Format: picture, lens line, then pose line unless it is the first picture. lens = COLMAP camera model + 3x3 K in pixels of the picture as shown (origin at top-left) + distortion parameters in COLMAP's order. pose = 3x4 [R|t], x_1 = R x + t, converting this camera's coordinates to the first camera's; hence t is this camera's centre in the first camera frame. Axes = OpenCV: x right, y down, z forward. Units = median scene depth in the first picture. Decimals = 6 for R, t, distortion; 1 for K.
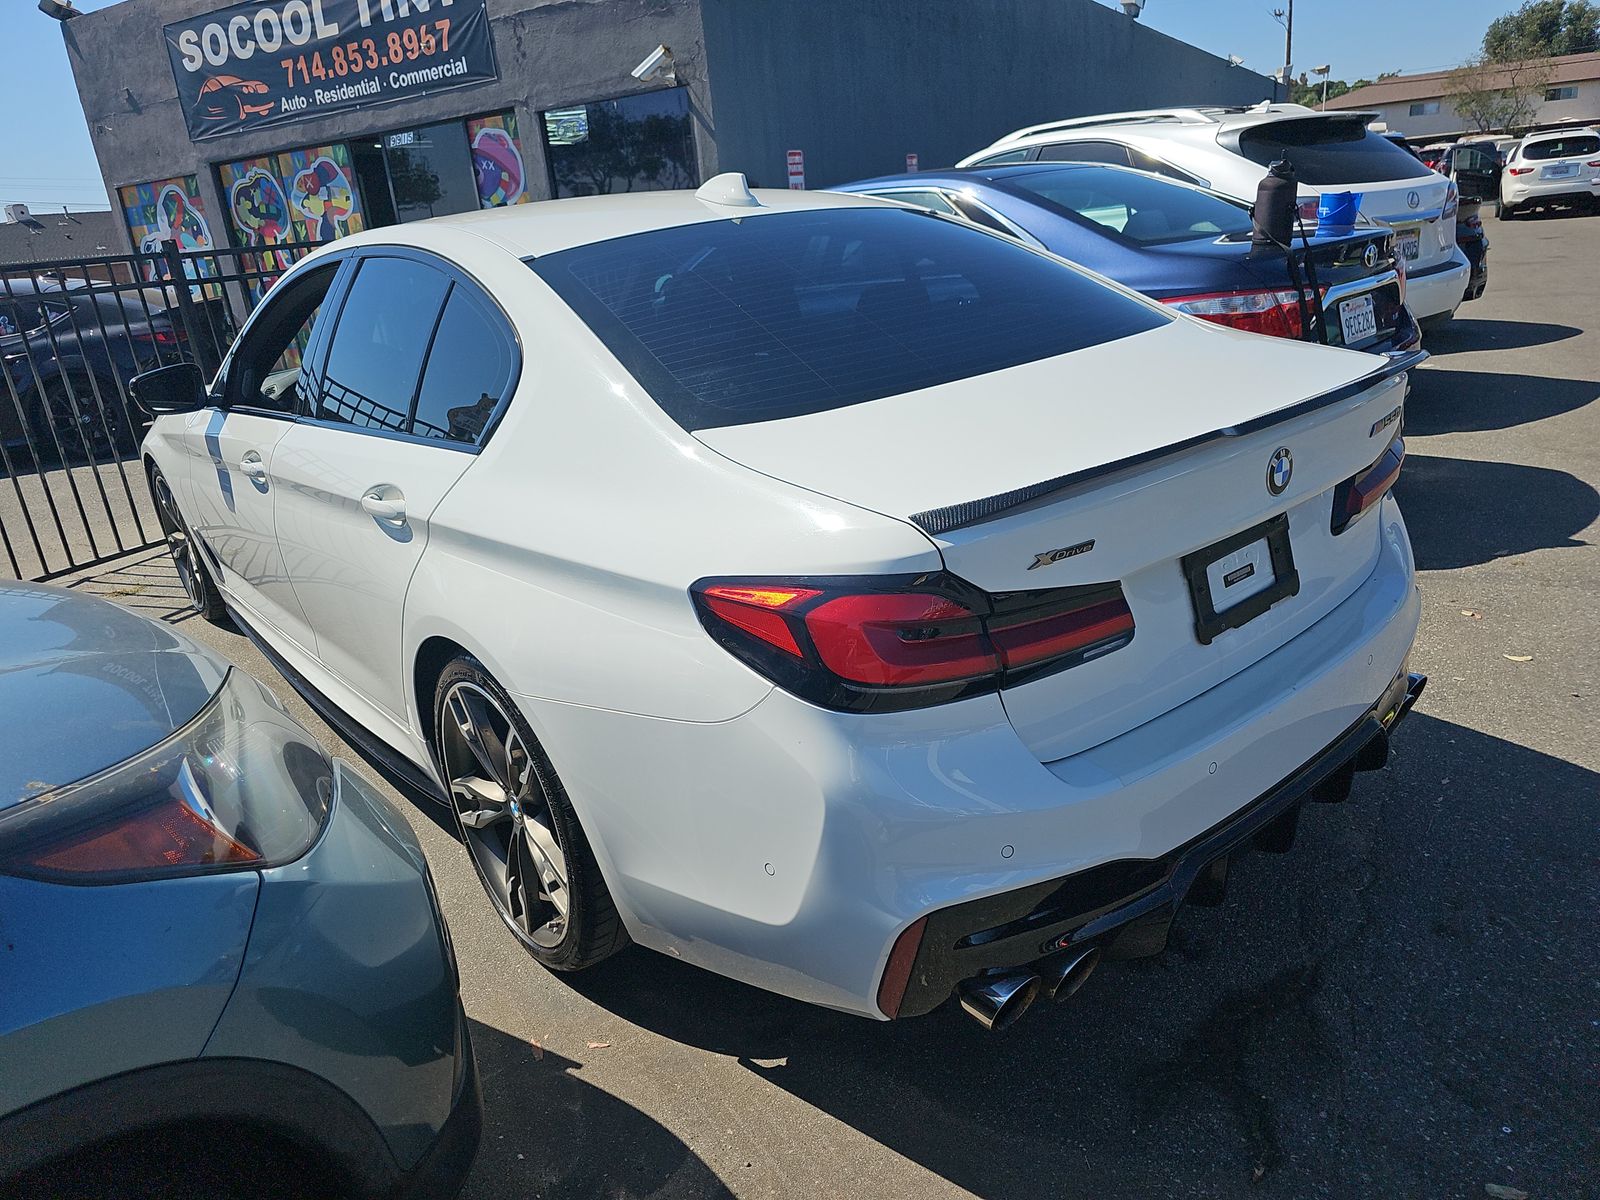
lens RADIAL K [[1067.0, 0, 797.2], [0, 1067.0, 592.3], [0, 0, 1]] dist [0.021950, -0.031166]
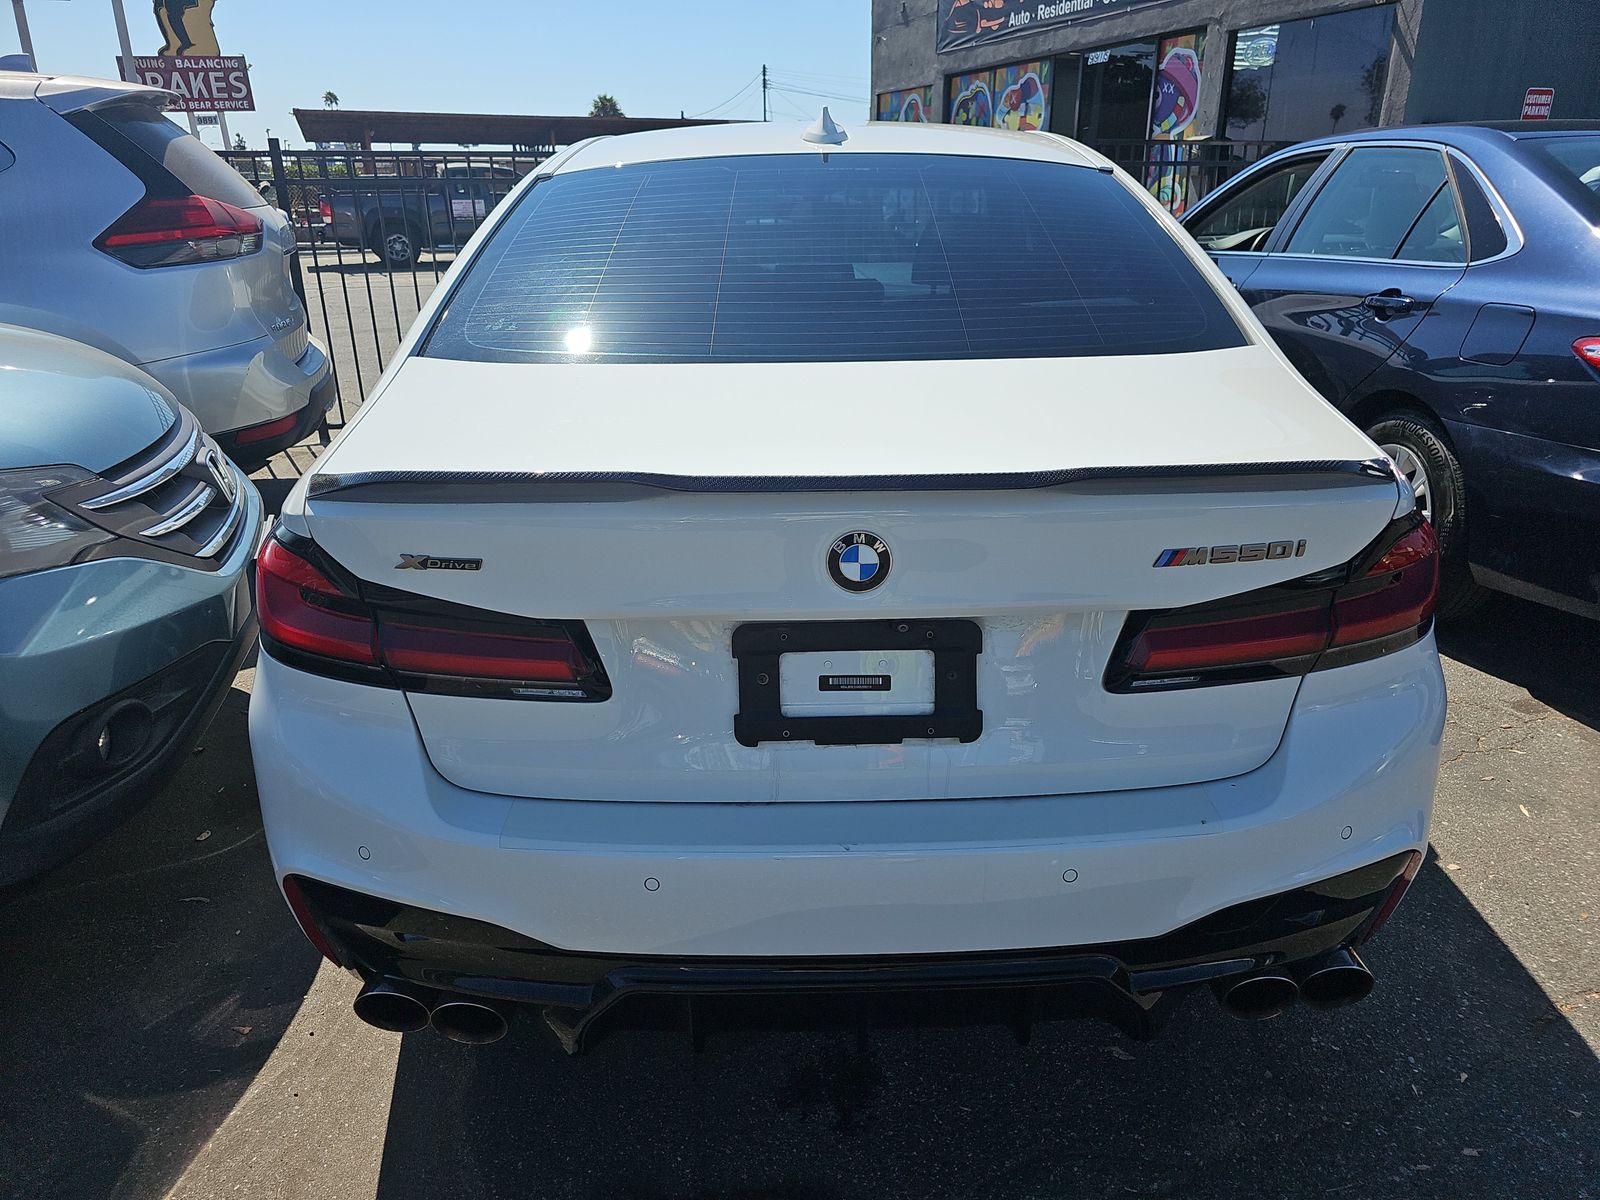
lens RADIAL K [[1067.0, 0, 799.1], [0, 1067.0, 601.3], [0, 0, 1]] dist [0.021950, -0.031166]
pose [[0.779399, 0.306554, -0.546408, 0.100791], [-0.267348, 0.951463, 0.152458, -0.022877], [0.566623, 0.027255, 0.823526, 0.045286]]
